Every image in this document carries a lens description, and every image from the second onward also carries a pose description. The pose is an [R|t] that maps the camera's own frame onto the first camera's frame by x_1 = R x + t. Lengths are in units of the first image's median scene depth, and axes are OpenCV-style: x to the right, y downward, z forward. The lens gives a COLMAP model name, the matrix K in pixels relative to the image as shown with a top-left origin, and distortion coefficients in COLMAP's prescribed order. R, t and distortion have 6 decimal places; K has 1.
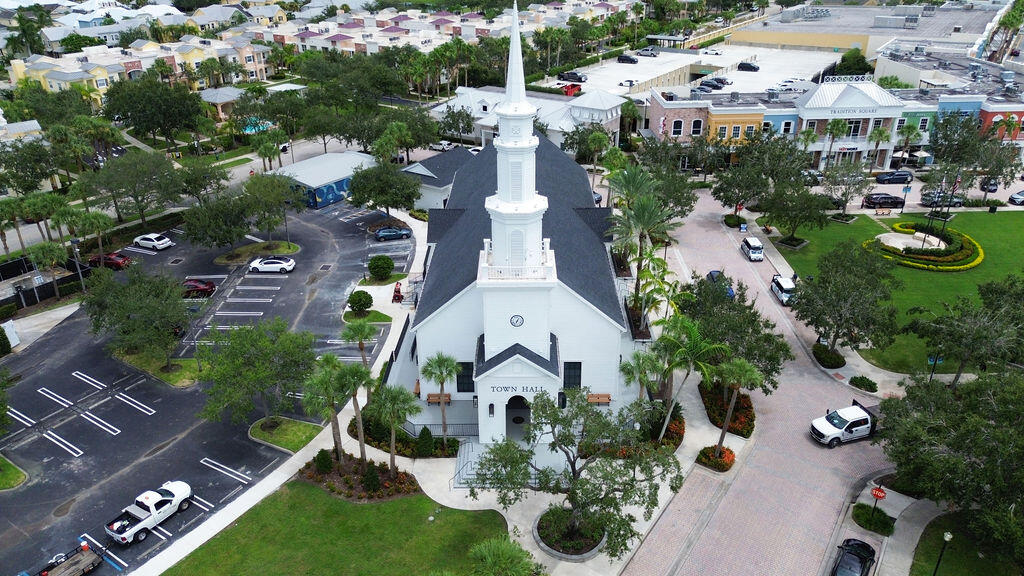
lens RADIAL K [[721.0, 0, 512.0], [0, 721.0, 288.0], [0, 0, 1]] dist [0.067824, -0.059300]
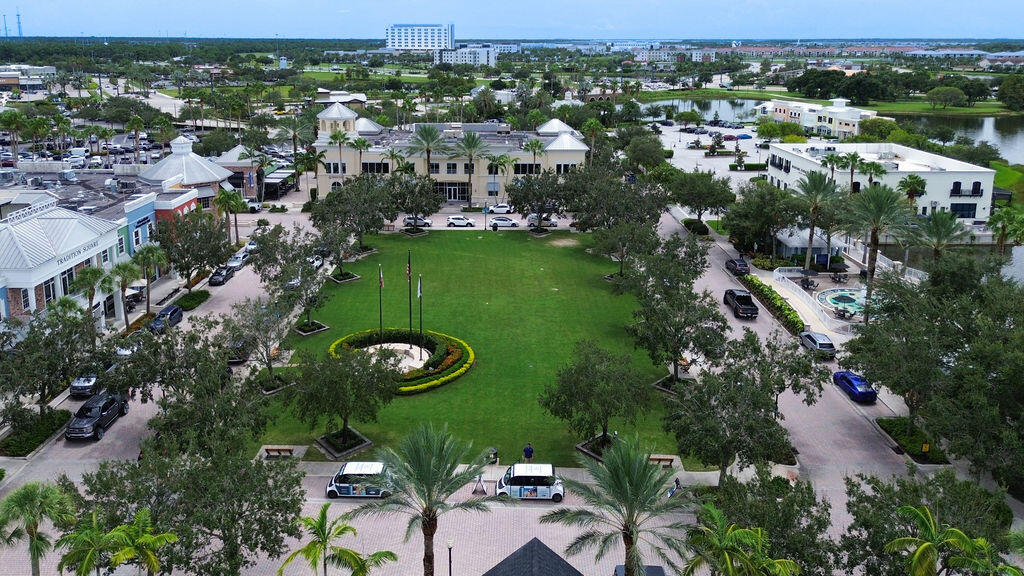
lens RADIAL K [[752.2, 0, 509.0], [0, 752.2, 186.6], [0, 0, 1]] dist [0.045499, 0.000100]
pose [[0.013314, -0.180156, 0.983548, -0.178378], [0.438558, 0.885029, 0.156174, -0.262012], [-0.898604, 0.429264, 0.090792, 0.661278]]
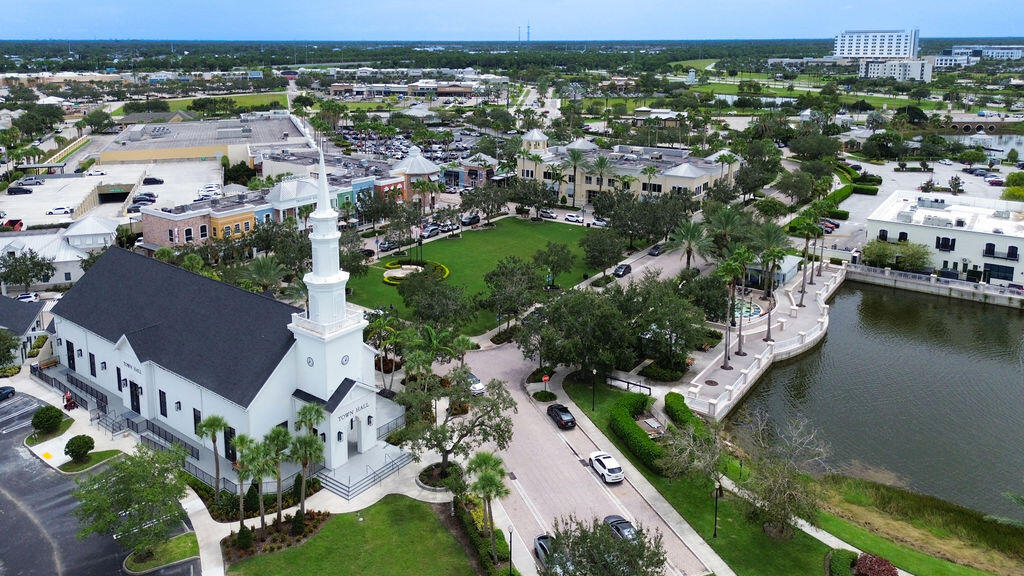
lens RADIAL K [[755.7, 0, 478.9], [0, 755.7, 181.1], [0, 0, 1]] dist [0.033449, -0.009739]
pose [[0.612041, -0.134640, 0.779280, -0.473489], [0.346040, 0.931653, -0.110811, -0.012120], [-0.711099, 0.337483, 0.616801, -0.097770]]
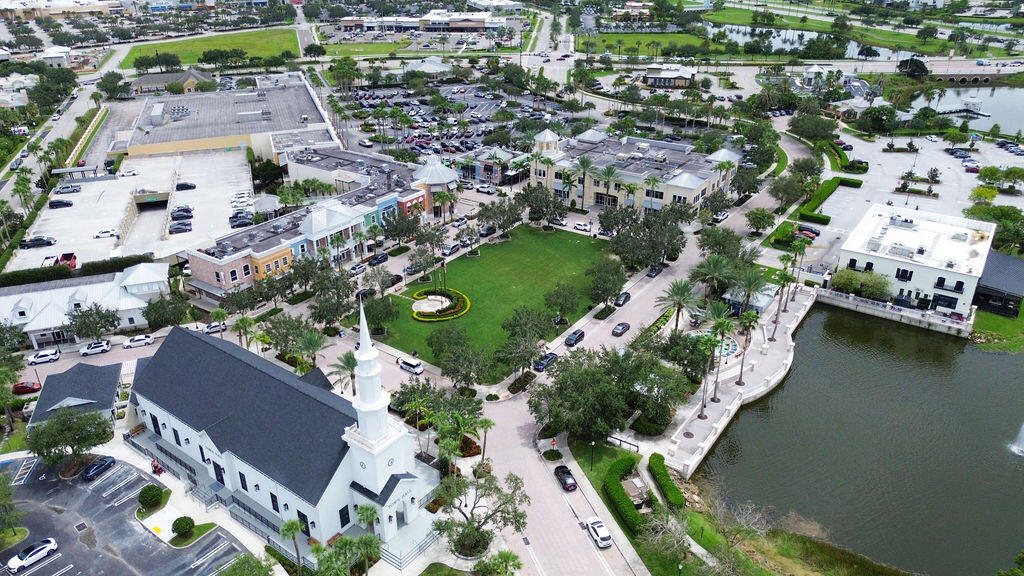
lens RADIAL K [[721.8, 0, 515.9], [0, 721.8, 293.0], [0, 0, 1]] dist [0.030257, -0.001787]
pose [[0.586567, -0.355072, 0.727917, -0.475533], [0.358974, 0.919648, 0.159330, -0.251936], [-0.726001, 0.167845, 0.666896, -0.217465]]
